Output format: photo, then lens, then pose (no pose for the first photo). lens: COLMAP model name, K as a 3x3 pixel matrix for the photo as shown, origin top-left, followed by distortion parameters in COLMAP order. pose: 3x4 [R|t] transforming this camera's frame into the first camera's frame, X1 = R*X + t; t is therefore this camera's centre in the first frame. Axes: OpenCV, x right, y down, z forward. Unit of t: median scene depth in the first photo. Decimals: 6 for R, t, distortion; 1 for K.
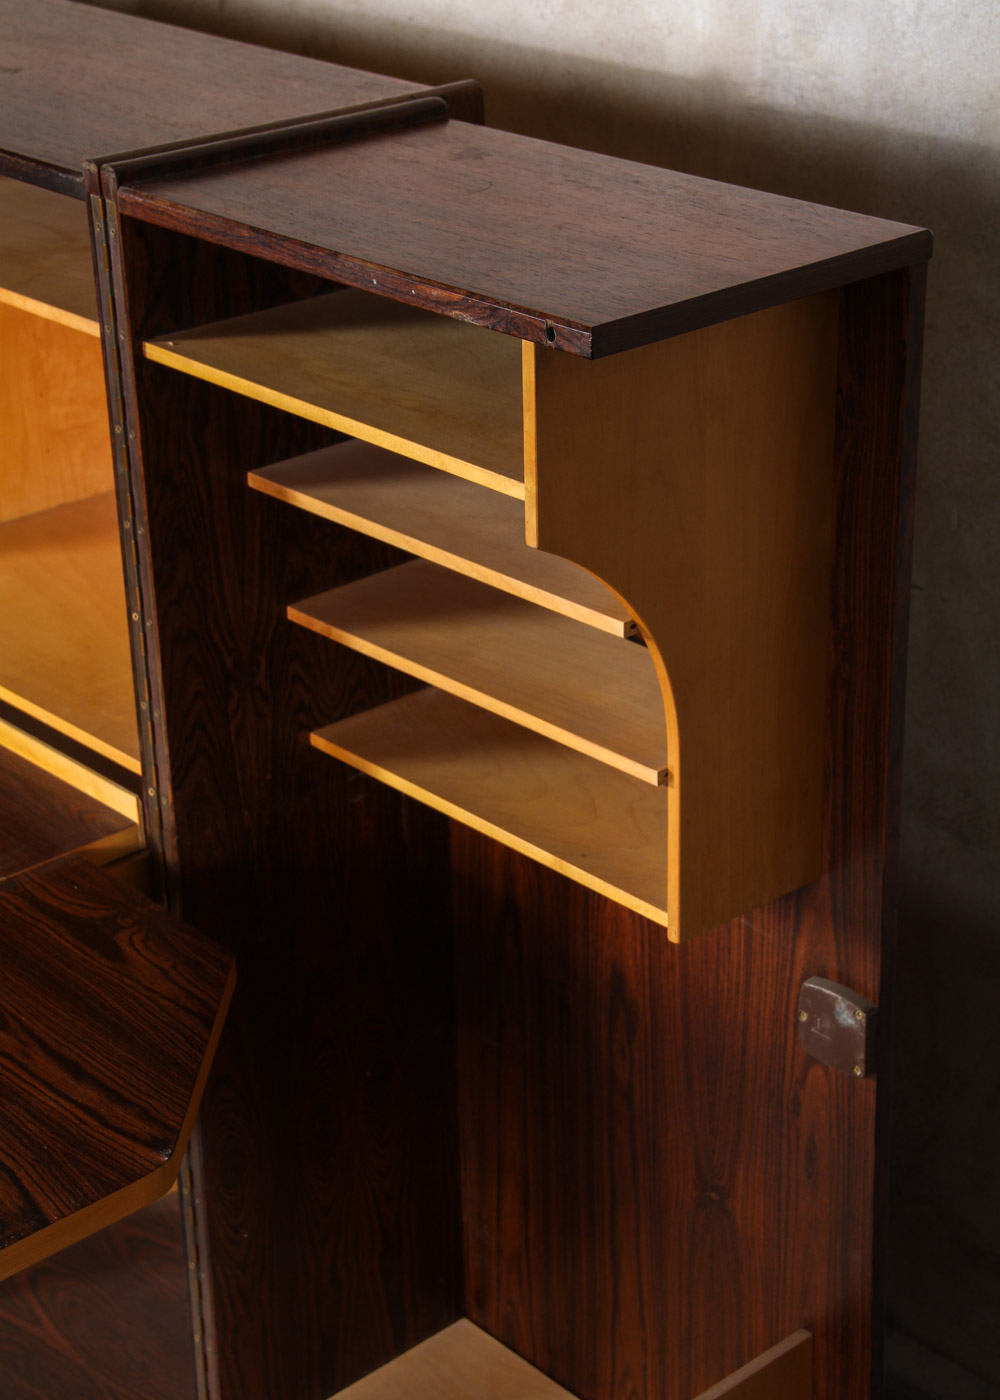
lens RADIAL K [[2616.3, 0, 476.9], [0, 2616.3, 727.7], [0, 0, 1]] dist [0.262778, 0.000000]
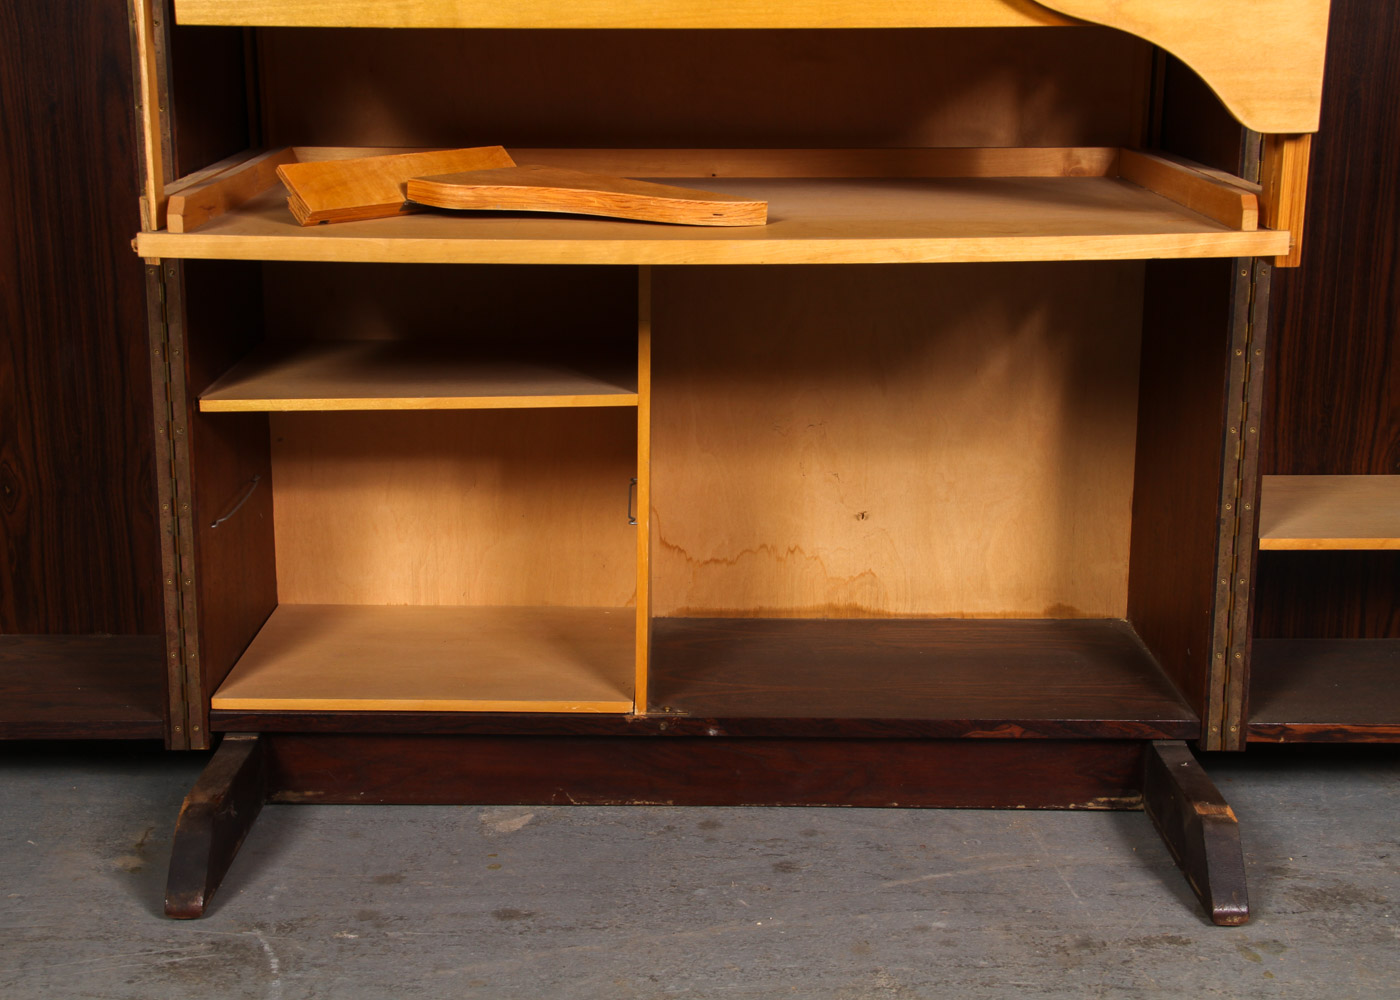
lens RADIAL K [[2084.8, 0, 666.0], [0, 2084.8, 455.6], [0, 0, 1]] dist [0.107026, 0.000000]
pose [[0.659628, -0.138519, 0.738717, -0.970605], [0.304210, 0.947967, -0.093885, 0.266925], [-0.687275, 0.286654, 0.667445, 0.621053]]
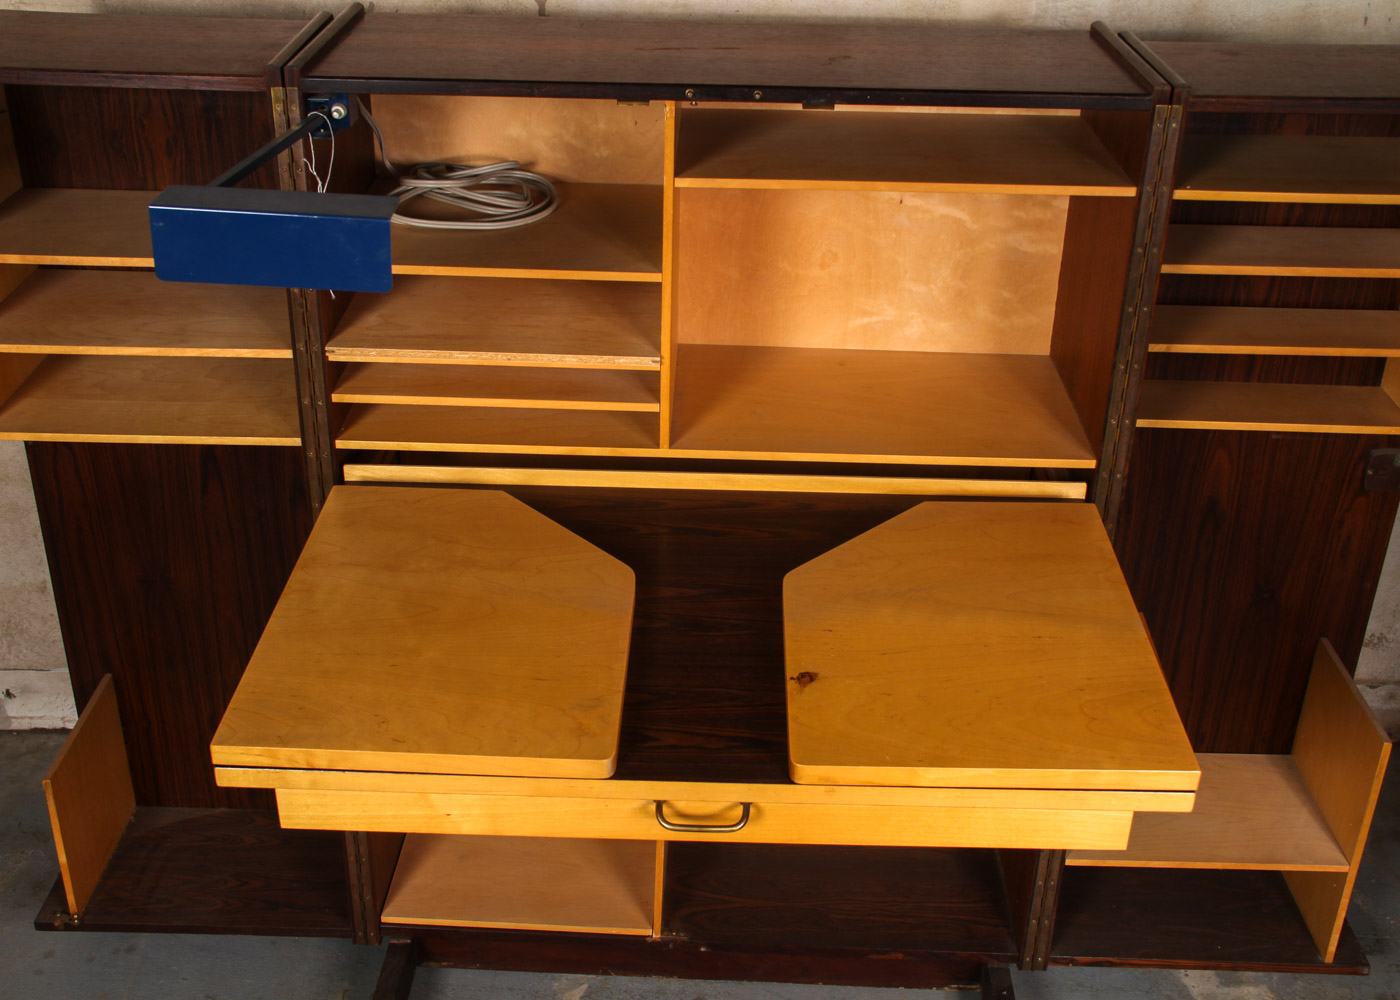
lens RADIAL K [[1627.8, 0, 667.3], [0, 1627.8, 528.7], [0, 0, 1]] dist [0.004249, 0.000000]
pose [[0.679773, -0.319966, 0.659947, -0.948402], [0.283520, 0.944508, 0.165894, -0.181096], [-0.676406, 0.074338, 0.732768, 0.430839]]
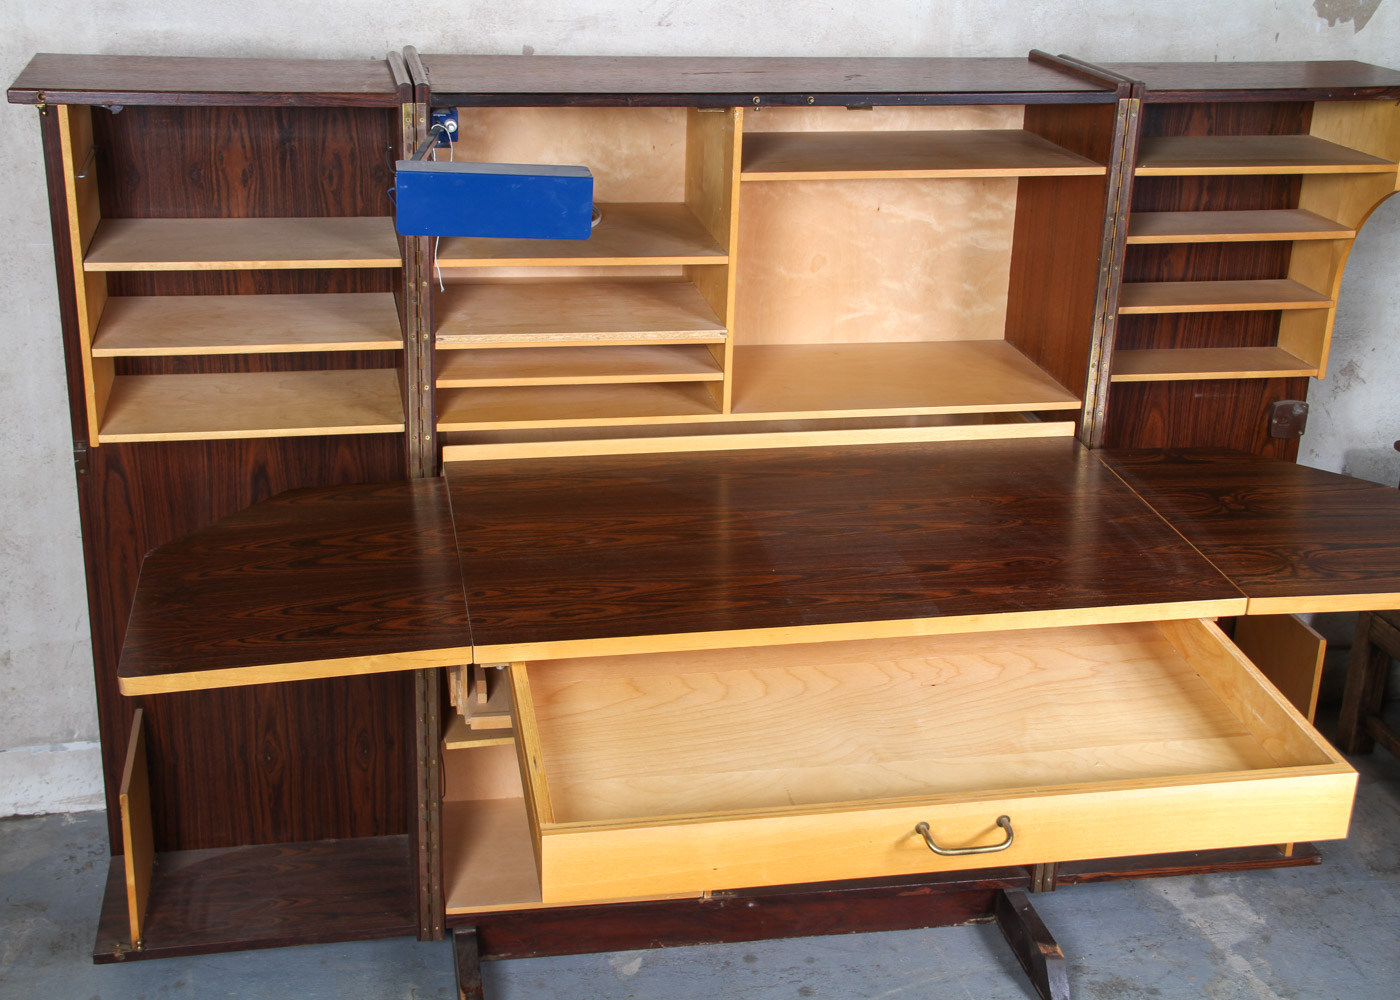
lens RADIAL K [[1844.4, 0, 678.8], [0, 1844.4, 515.0], [0, 0, 1]] dist [0.066182, 0.000000]
pose [[0.514377, -0.273689, 0.812718, -1.357175], [0.331892, 0.937387, 0.105614, -0.144199], [-0.790736, 0.215409, 0.573005, 0.456615]]
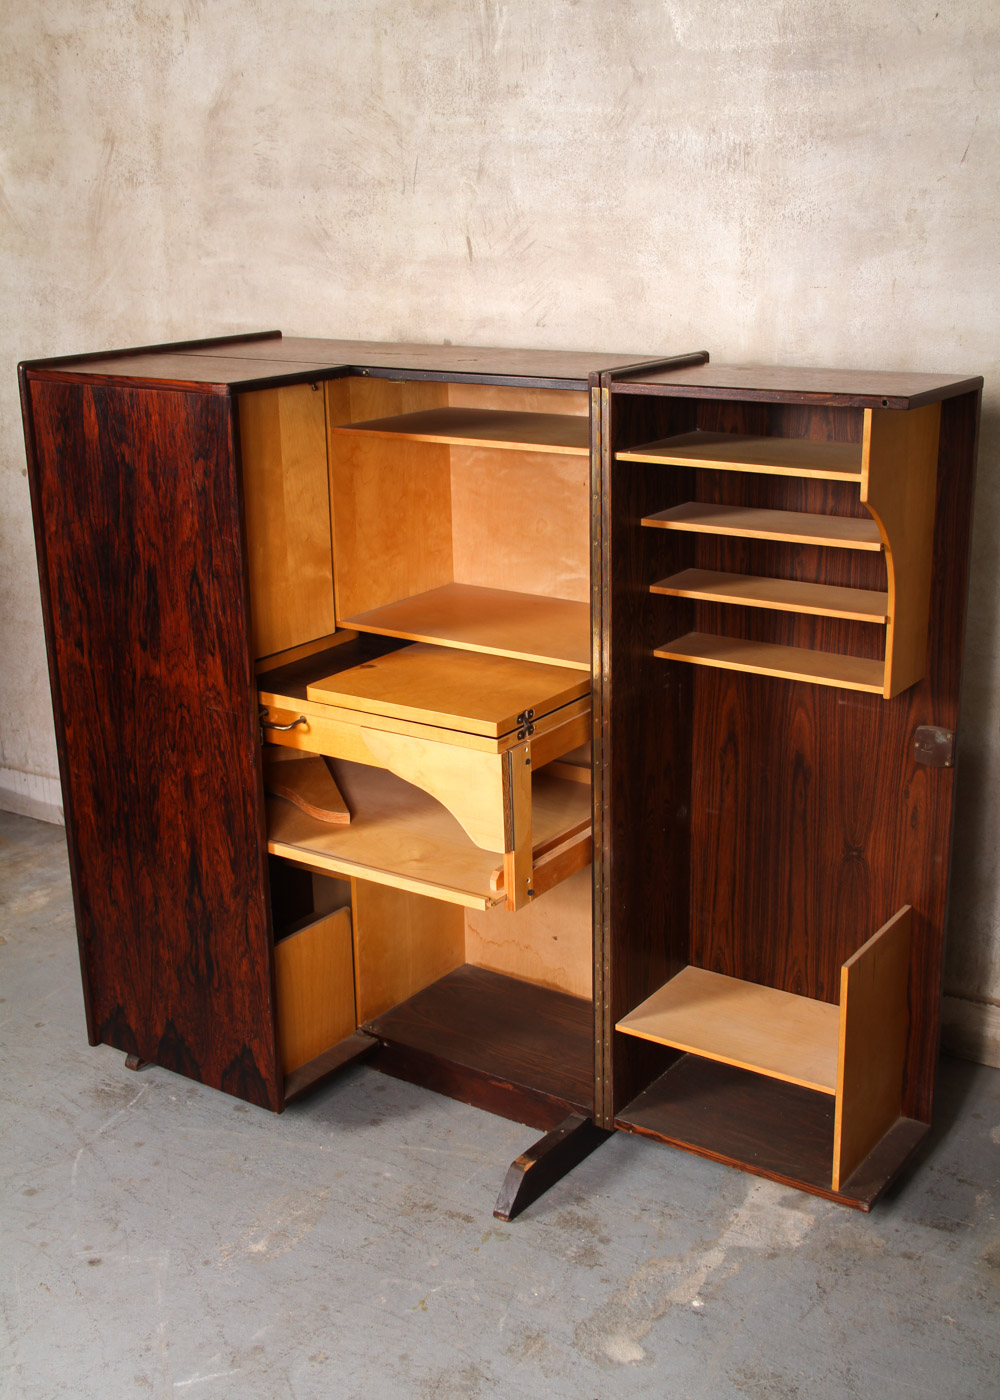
lens RADIAL K [[1627.8, 0, 484.5], [0, 1627.8, 720.3], [0, 0, 1]] dist [0.004249, 0.000000]
pose [[0.971631, -0.072663, 0.225063, -0.486014], [0.101054, 0.987941, -0.117302, 0.193913], [-0.213825, 0.136717, 0.967258, -0.220963]]
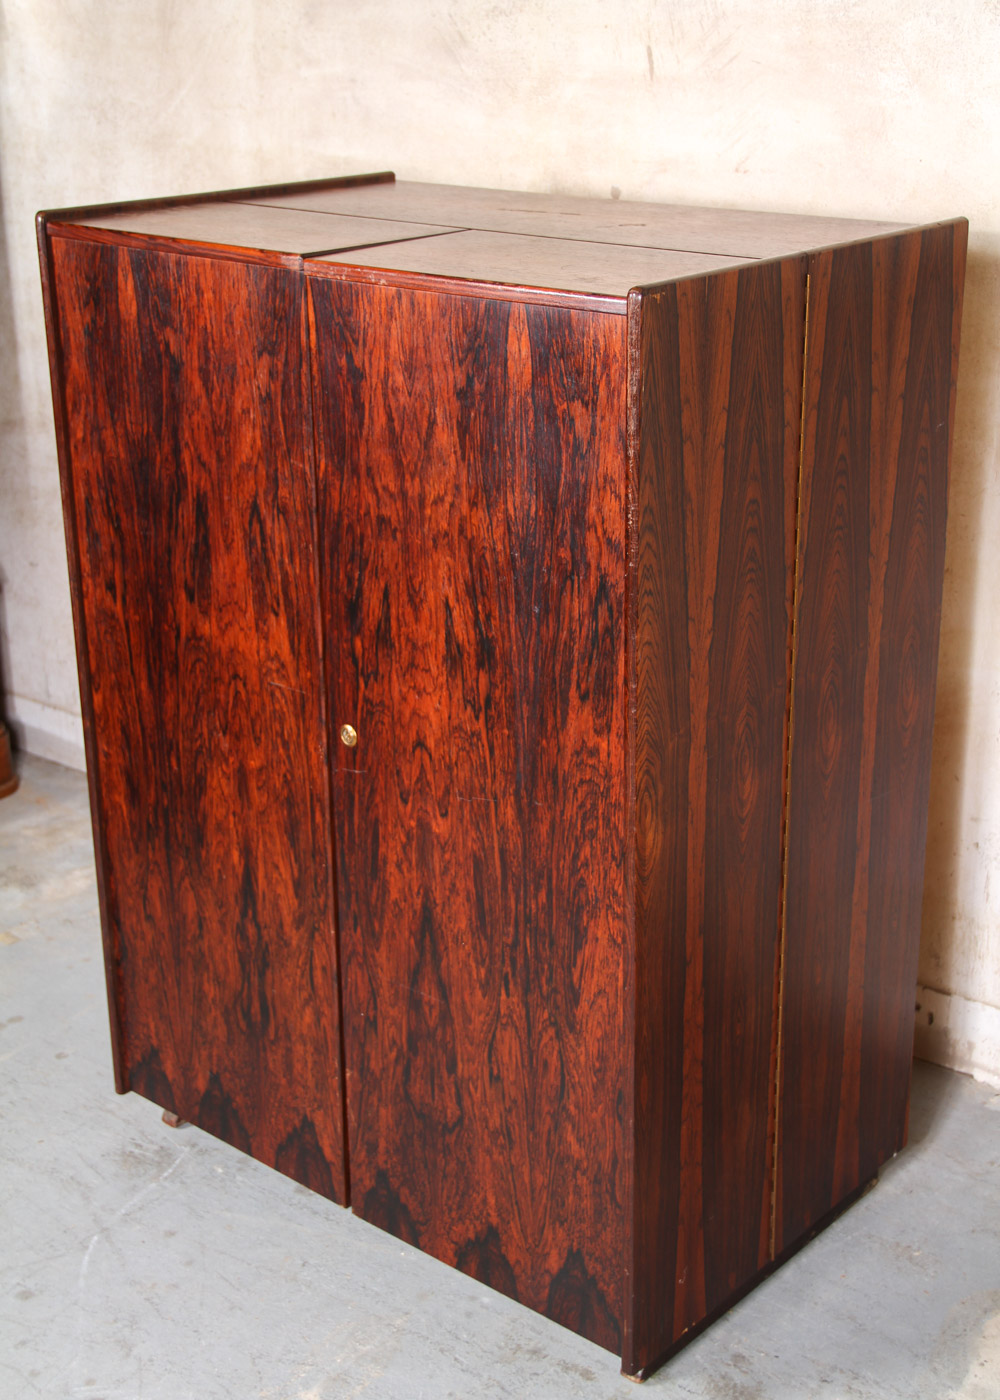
lens RADIAL K [[1932.7, 0, 507.3], [0, 1932.7, 700.4], [0, 0, 1]] dist [0.061737, 0.000000]
pose [[0.989358, -0.042245, 0.139237, -0.427948], [0.053391, 0.995576, -0.077313, 0.117331], [-0.135355, 0.083925, 0.987236, -0.089469]]
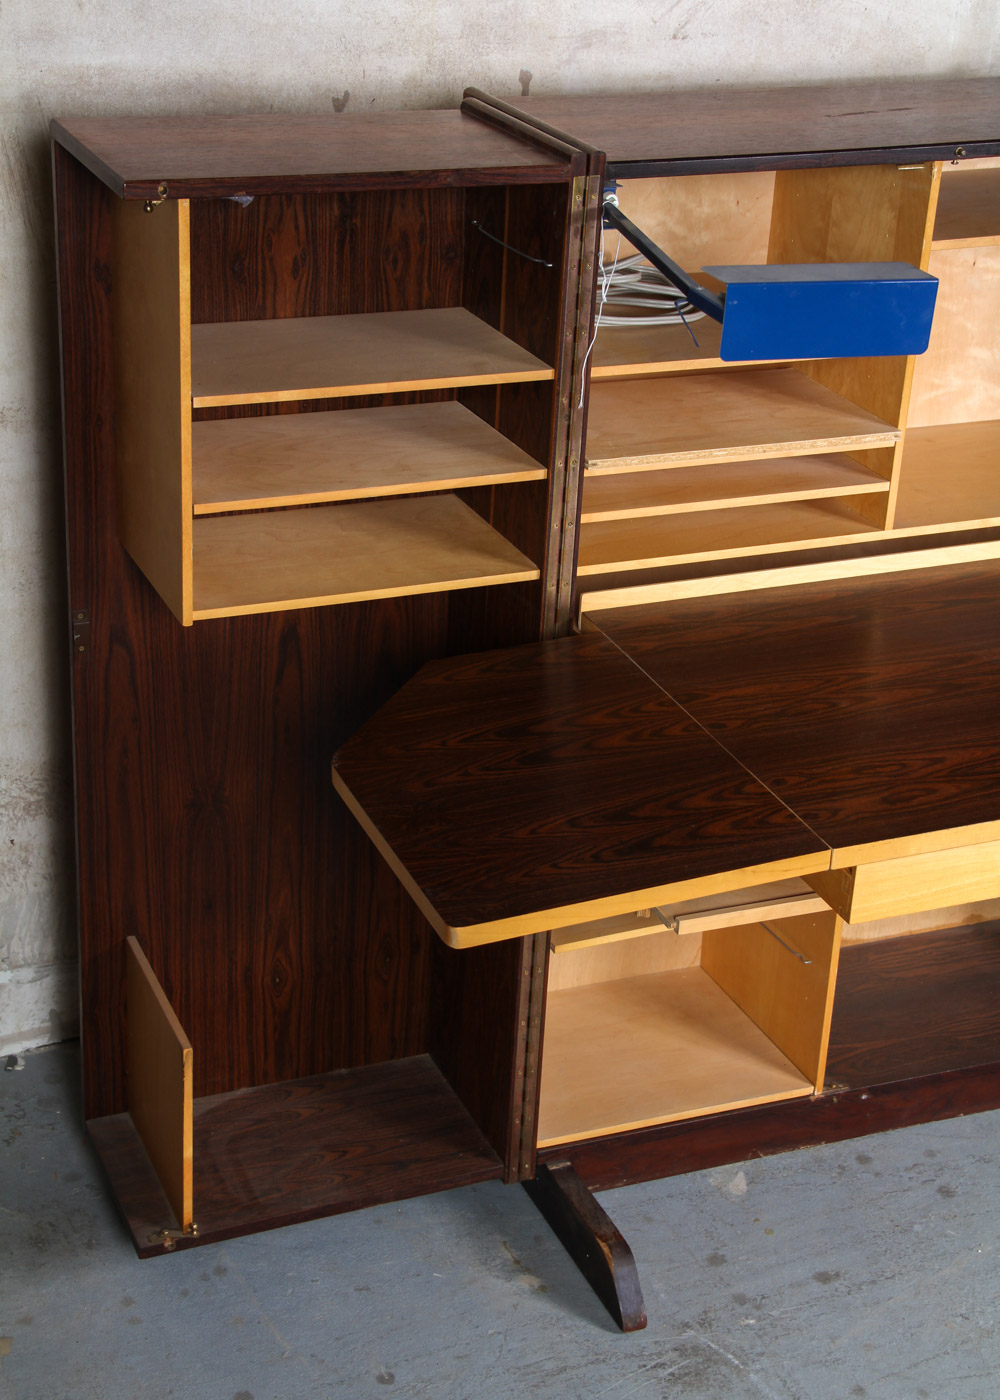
lens RADIAL K [[2263.2, 0, 477.7], [0, 2263.2, 716.8], [0, 0, 1]] dist [0.188885, 0.000000]
pose [[0.319967, -0.362918, 0.875164, -1.553874], [0.361415, 0.900629, 0.241341, -0.370000], [-0.875786, 0.239076, 0.419335, 0.825551]]
